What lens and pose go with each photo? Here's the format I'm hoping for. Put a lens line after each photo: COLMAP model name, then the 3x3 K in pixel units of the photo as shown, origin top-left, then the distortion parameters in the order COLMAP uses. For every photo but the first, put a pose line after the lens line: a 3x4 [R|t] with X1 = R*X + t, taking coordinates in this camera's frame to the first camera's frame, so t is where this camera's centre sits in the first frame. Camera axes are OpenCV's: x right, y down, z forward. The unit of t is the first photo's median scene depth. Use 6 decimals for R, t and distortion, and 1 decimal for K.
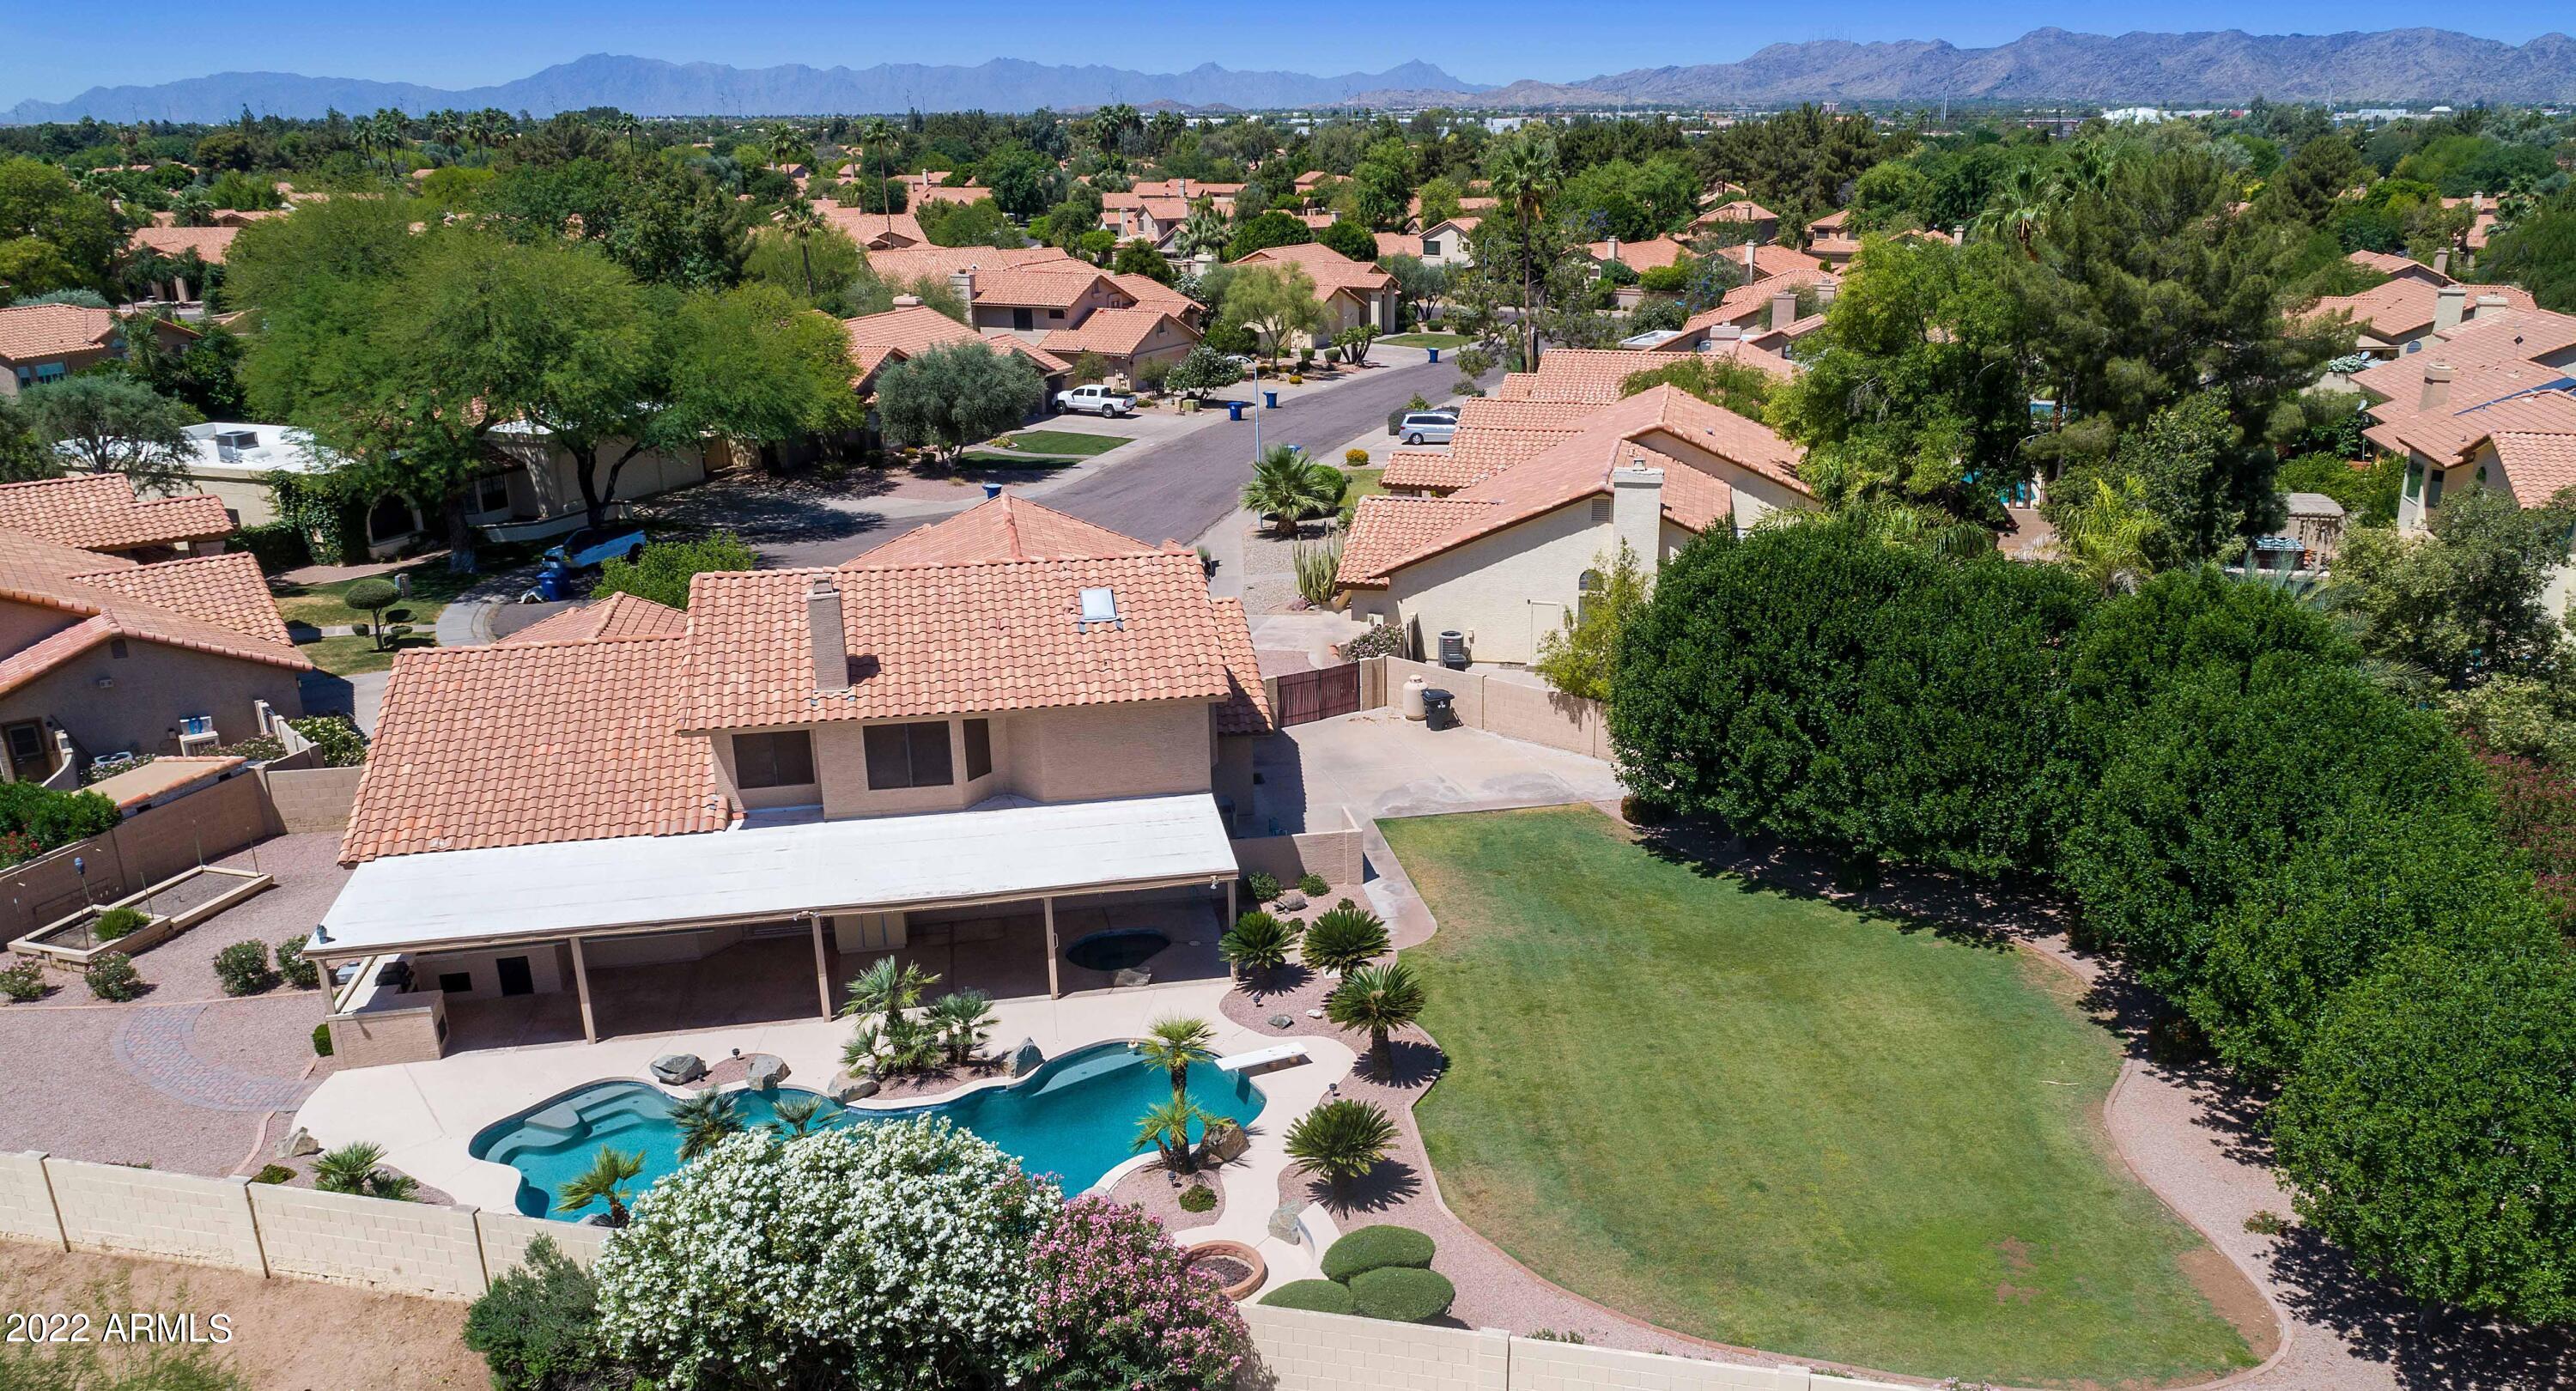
lens RADIAL K [[1861.9, 0, 1396.7], [0, 1861.9, 777.5], [0, 0, 1]] dist [-0.009178, -0.000481]
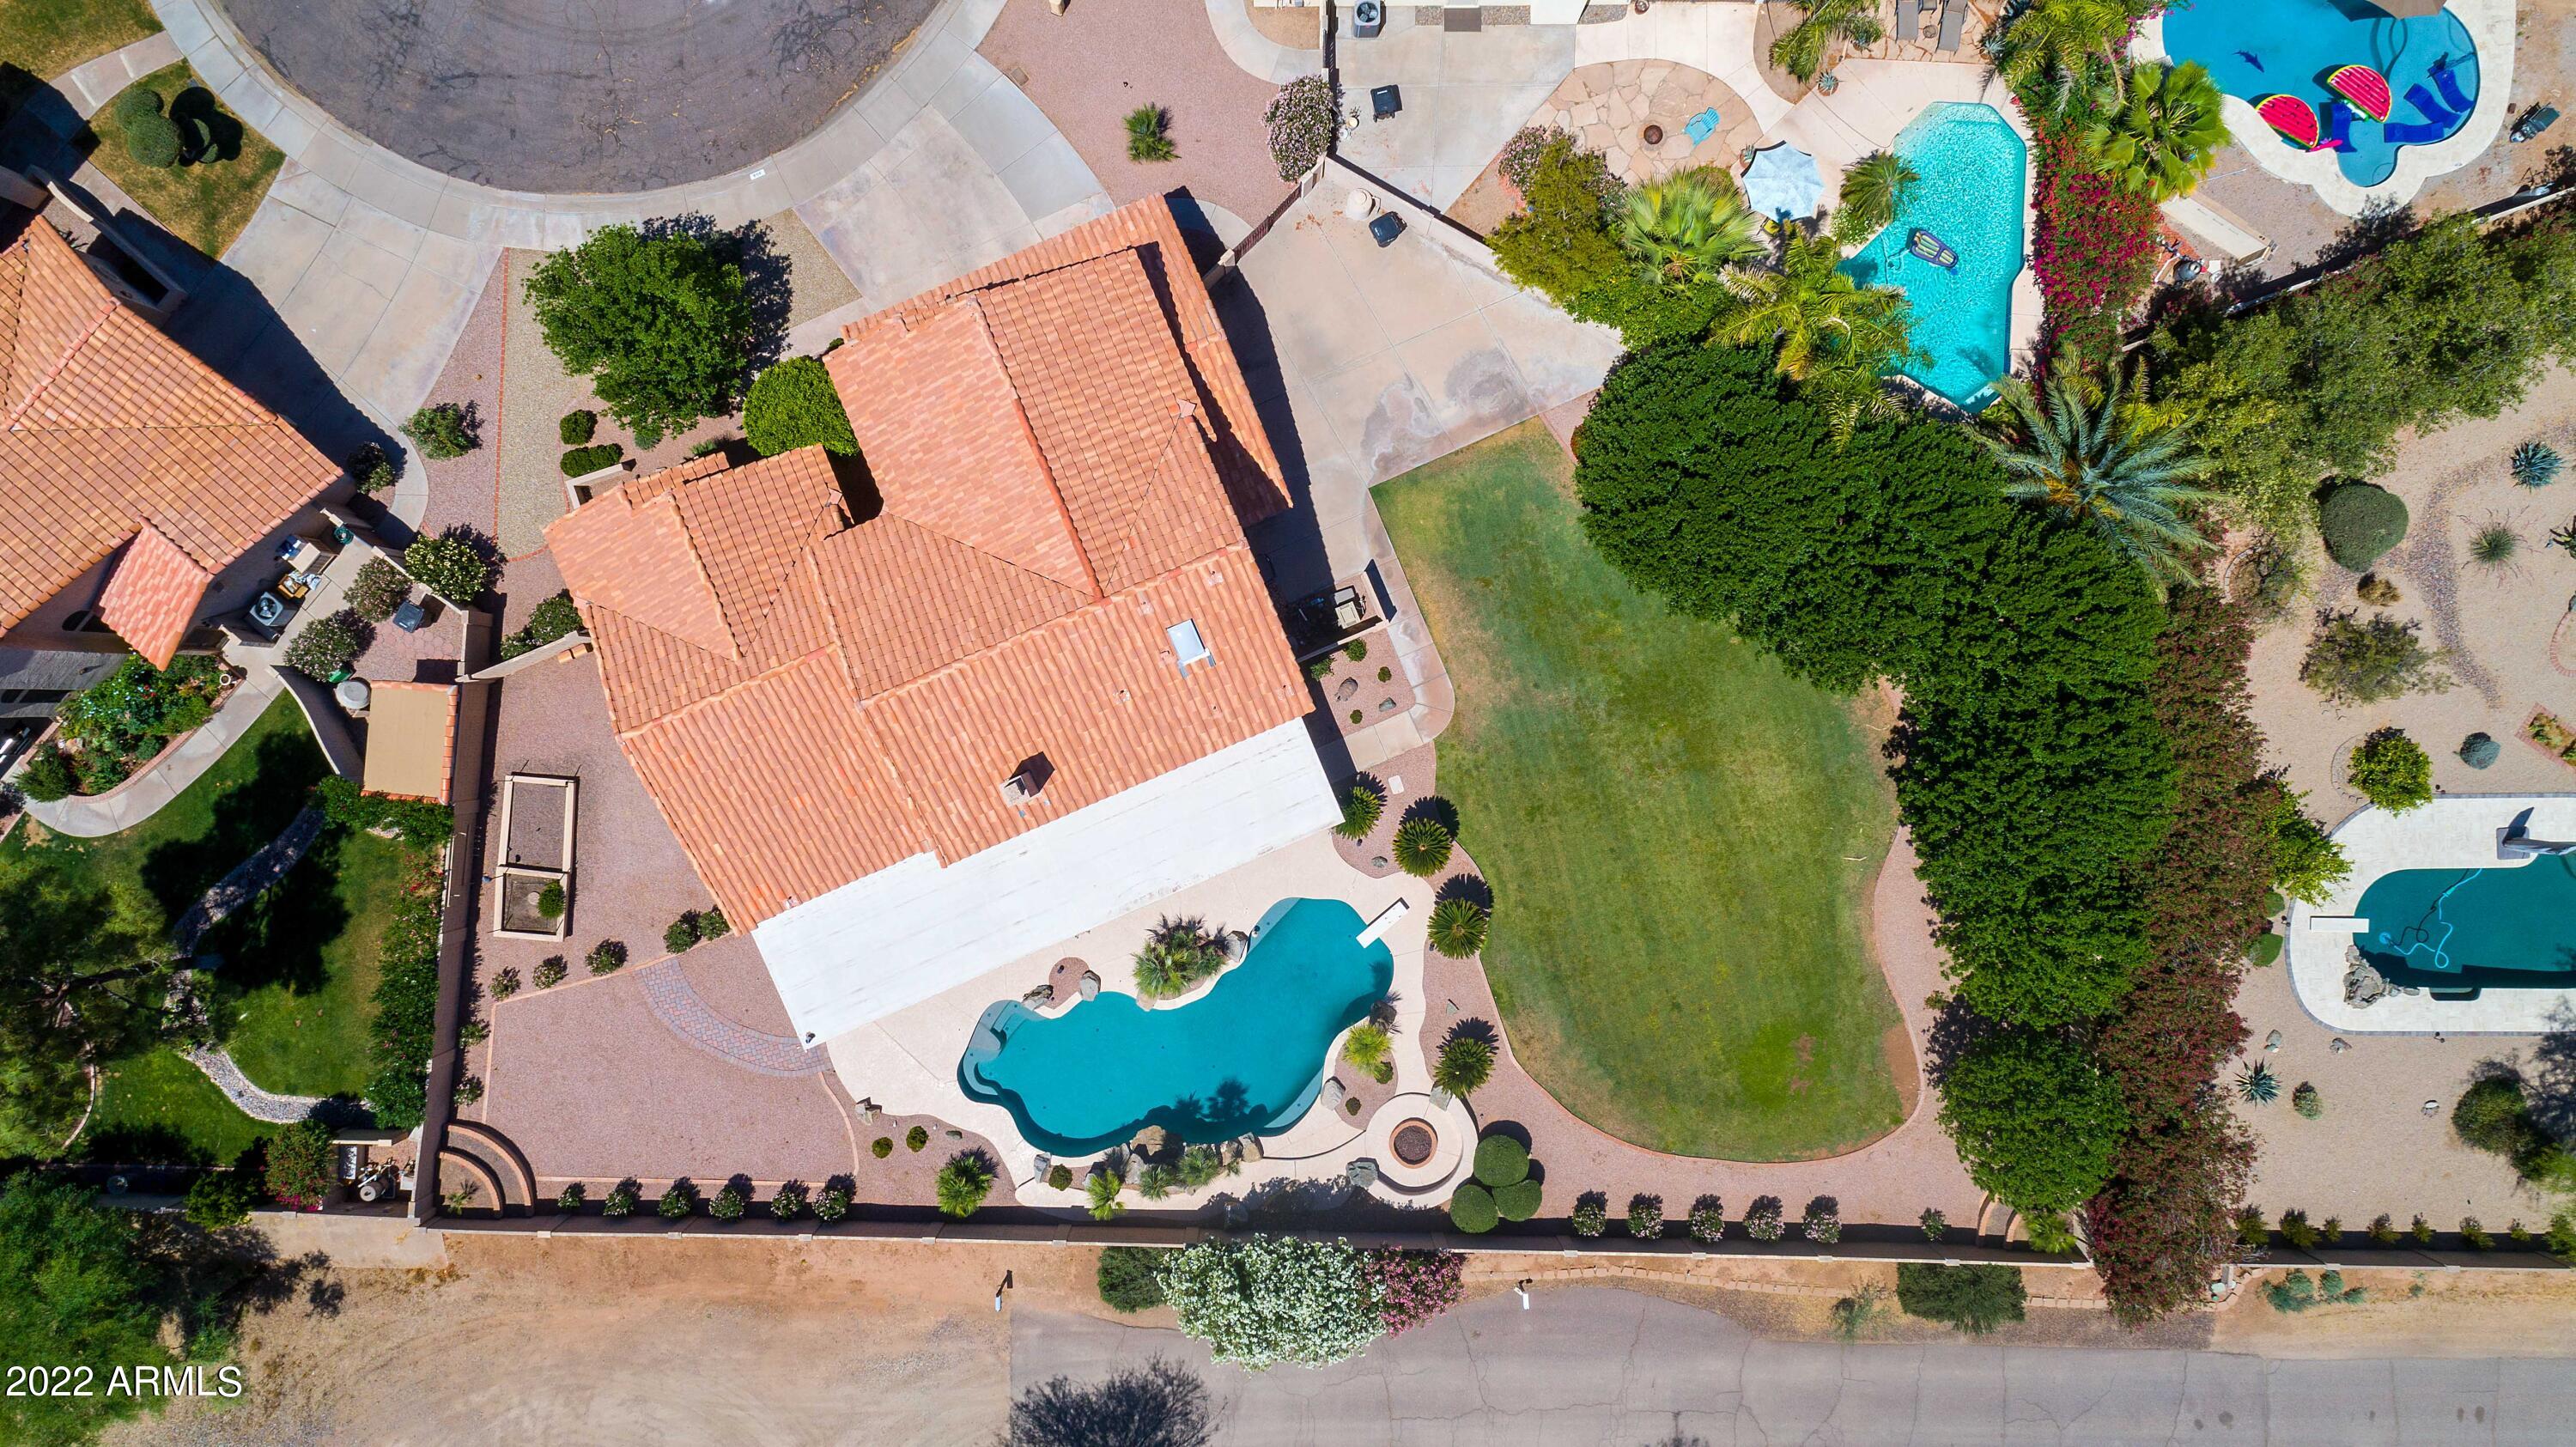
lens RADIAL K [[1748.8, 0, 1288.0], [0, 1748.8, 723.5], [0, 0, 1]] dist [-0.012556, 0.000838]
pose [[0.984891, -0.173019, 0.007394, -0.111745], [0.049578, 0.322610, 0.945233, -1.134488], [-0.165929, -0.930584, 0.326313, 0.559445]]
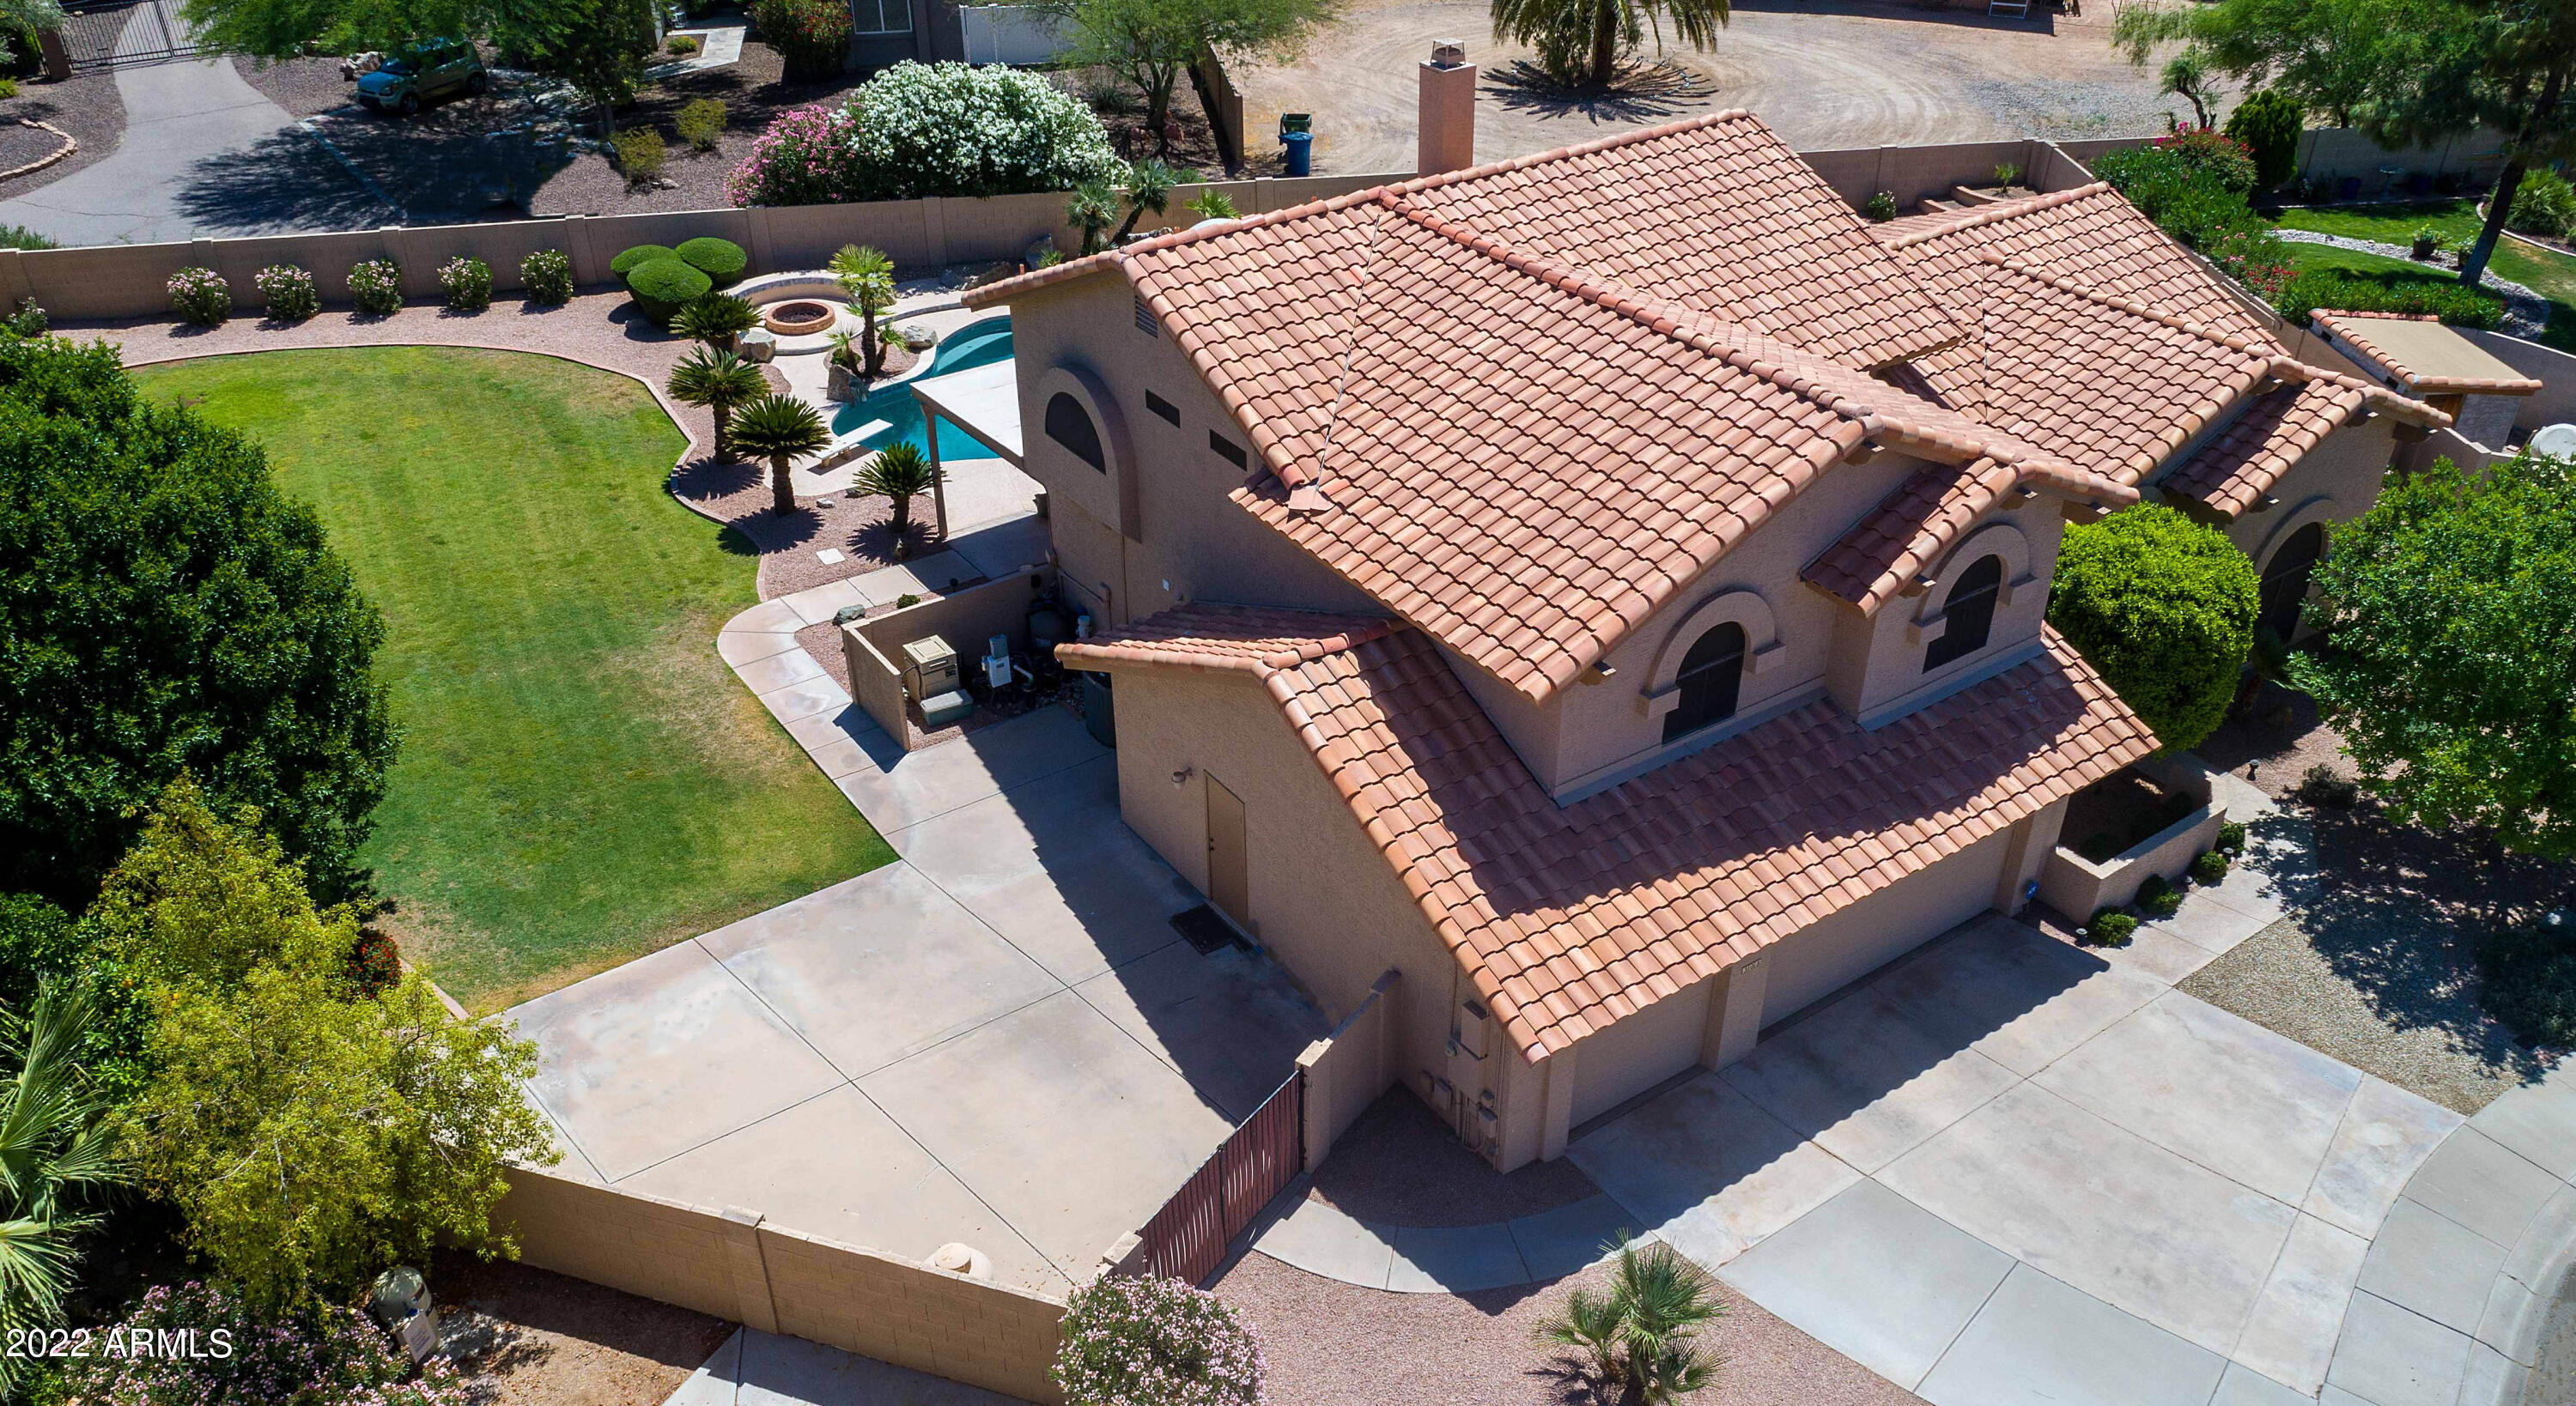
lens RADIAL K [[1980.0, 0, 1294.6], [0, 1980.0, 825.0], [0, 0, 1]] dist [-0.012919, -0.004422]
pose [[-0.932502, 0.208002, -0.295254, 0.053193], [-0.122621, 0.586611, 0.800532, -0.509552], [0.339711, 0.782702, -0.521511, 1.494924]]
